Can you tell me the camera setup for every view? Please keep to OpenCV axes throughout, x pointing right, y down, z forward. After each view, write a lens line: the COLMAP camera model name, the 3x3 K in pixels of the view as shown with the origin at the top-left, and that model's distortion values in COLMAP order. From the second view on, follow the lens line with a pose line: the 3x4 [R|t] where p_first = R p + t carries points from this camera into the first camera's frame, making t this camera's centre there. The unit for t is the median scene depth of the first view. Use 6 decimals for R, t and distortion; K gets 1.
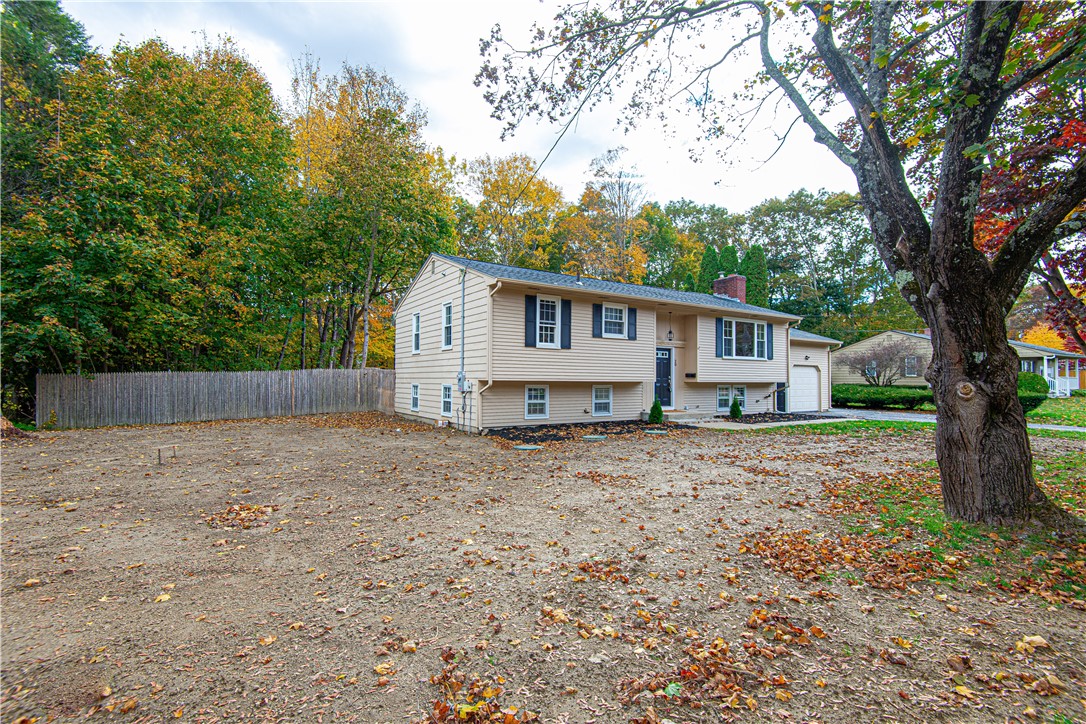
lens RADIAL K [[490.9, 0, 552.2], [0, 490.9, 364.1], [0, 0, 1]] dist [0.019489, -0.000506]
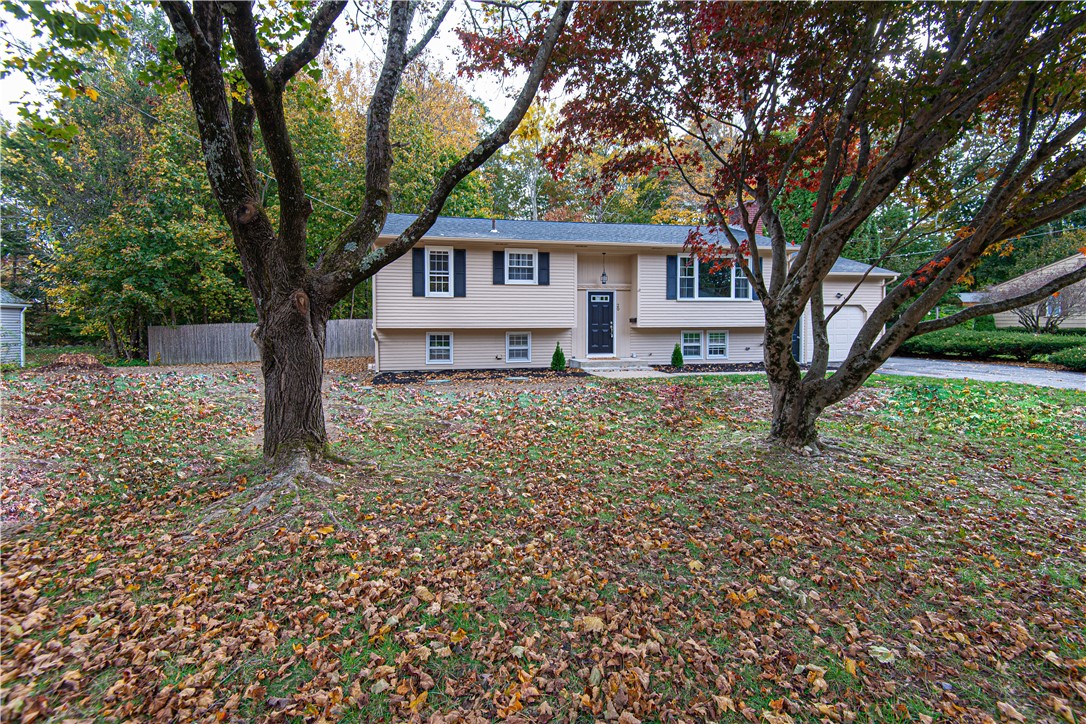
lens RADIAL K [[499.7, 0, 538.2], [0, 499.7, 342.5], [0, 0, 1]] dist [0.029506, -0.000010]
pose [[0.929041, 0.001117, -0.369976, 0.473546], [0.022390, 0.997993, 0.059237, 0.004809], [0.369299, -0.063317, 0.927151, 0.062859]]
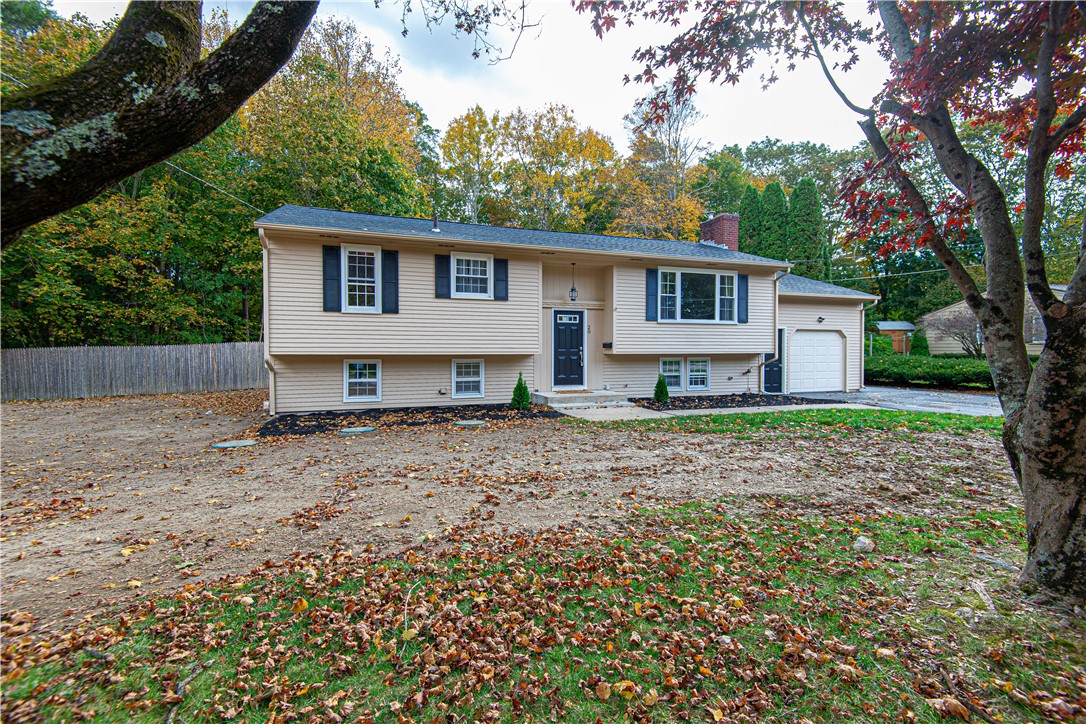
lens RADIAL K [[490.9, 0, 552.2], [0, 490.9, 364.1], [0, 0, 1]] dist [0.019489, -0.000506]
pose [[0.974797, -0.001180, -0.223090, 0.376589], [0.014446, 0.998221, 0.057842, 0.006436], [0.222625, -0.059607, 0.973080, 0.238381]]
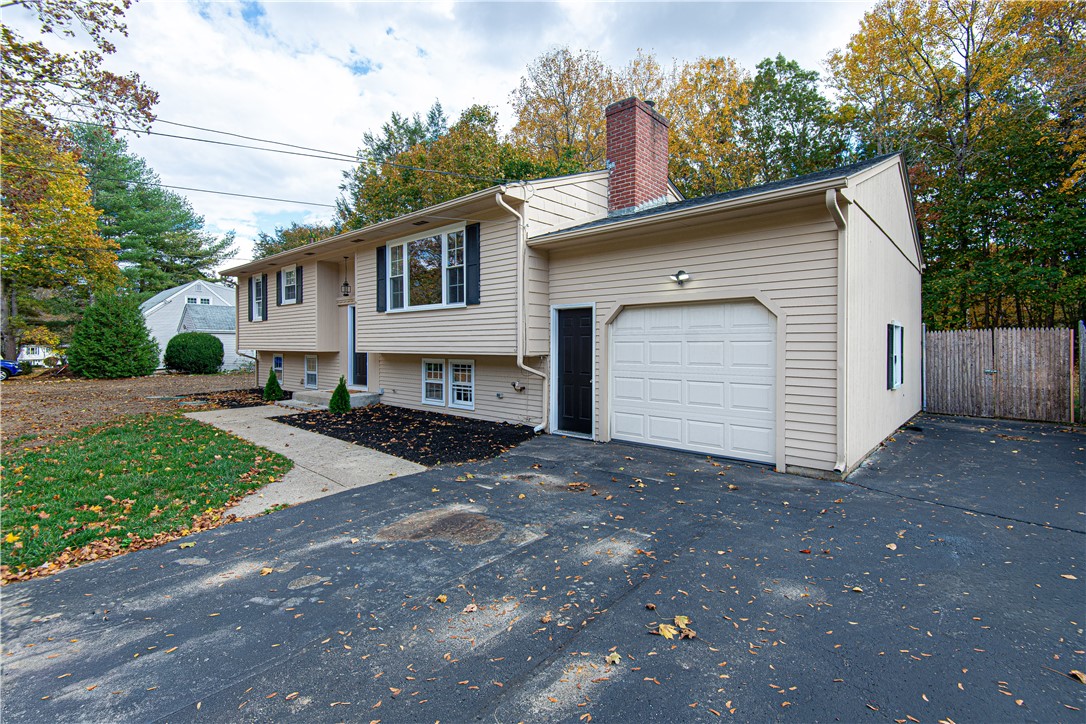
lens RADIAL K [[511.2, 0, 539.9], [0, 511.2, 380.5], [0, 0, 1]] dist [0.001776, -0.000390]
pose [[0.244846, 0.042096, -0.968648, 1.056032], [0.008986, 0.998916, 0.045683, 0.046122], [0.969520, -0.019890, 0.244202, 1.084136]]
